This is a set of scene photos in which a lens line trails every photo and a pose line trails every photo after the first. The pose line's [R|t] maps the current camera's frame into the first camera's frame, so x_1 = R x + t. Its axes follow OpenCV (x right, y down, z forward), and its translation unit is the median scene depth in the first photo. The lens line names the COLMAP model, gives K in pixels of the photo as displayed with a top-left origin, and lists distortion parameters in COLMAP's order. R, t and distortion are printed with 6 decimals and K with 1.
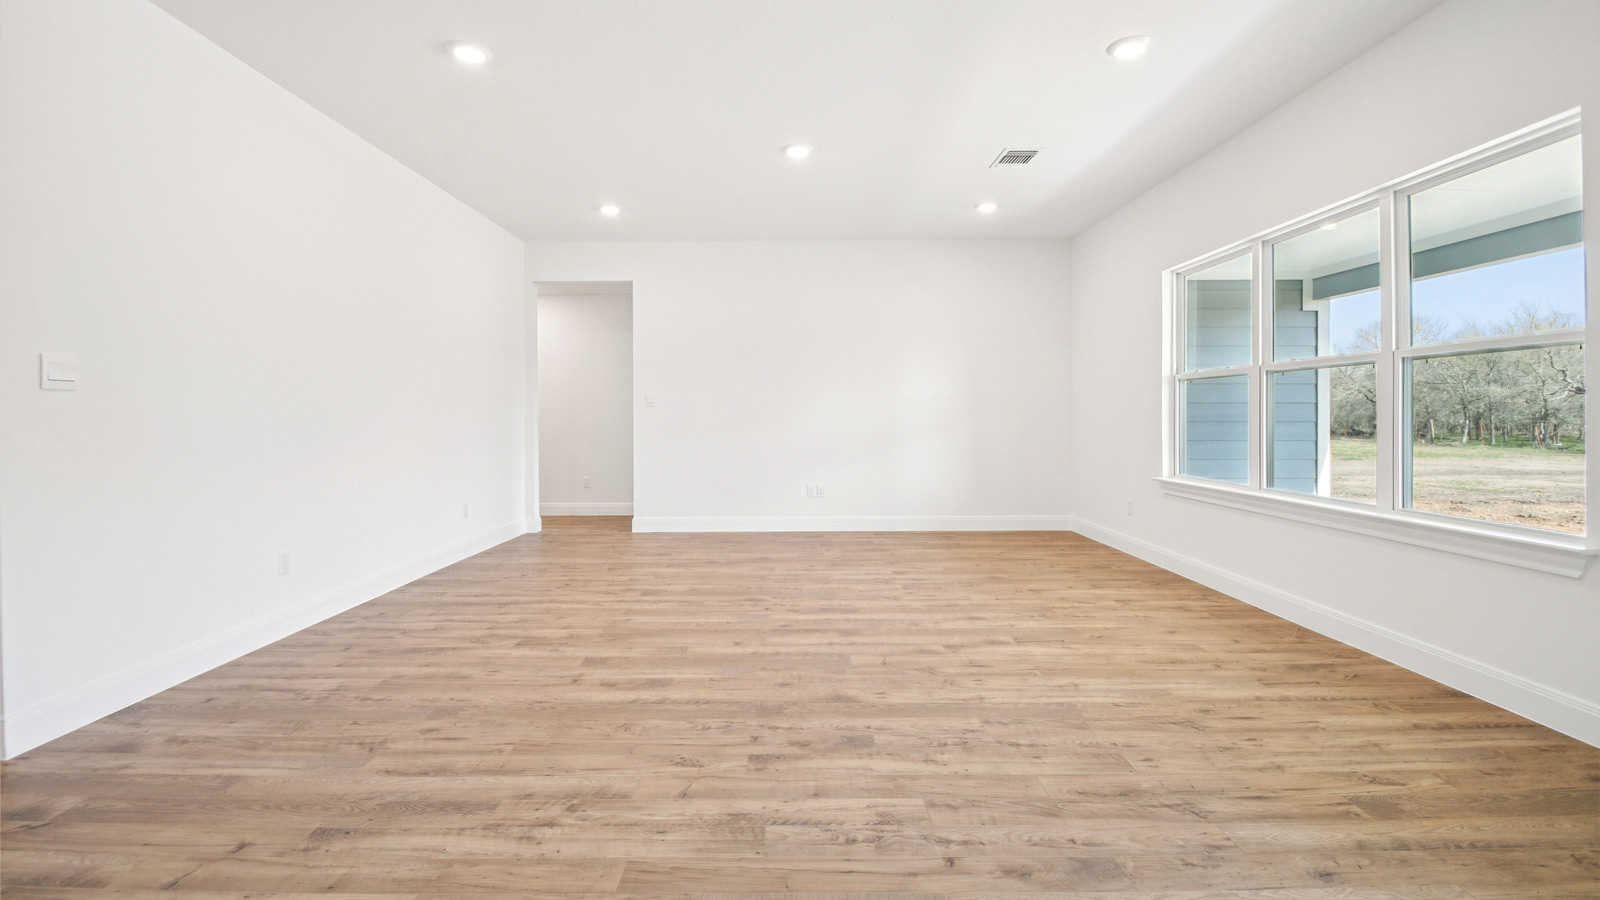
lens RADIAL K [[704.8, 0, 805.1], [0, 704.8, 421.0], [0, 0, 1]] dist [0.006340, -0.009727]
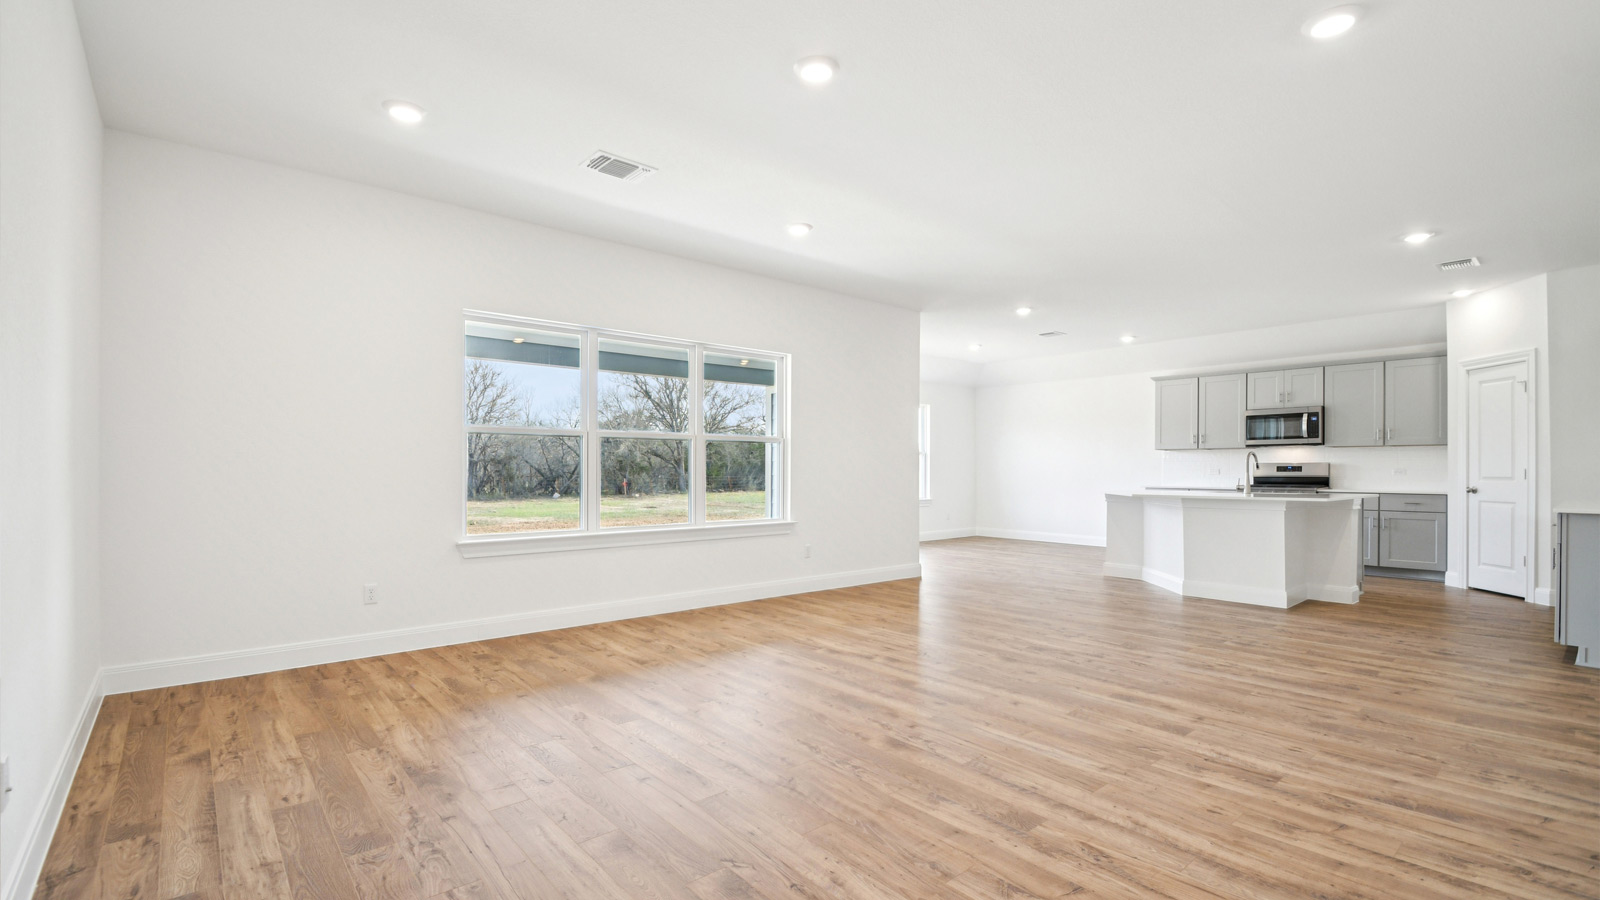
lens RADIAL K [[704.8, 0, 792.9], [0, 704.8, 461.8], [0, 0, 1]] dist [0.006340, -0.009727]
pose [[-0.638682, 0.009486, 0.769413, -0.633325], [0.005088, 0.999954, -0.008104, -0.013393], [-0.769454, -0.001261, -0.638701, 1.803606]]
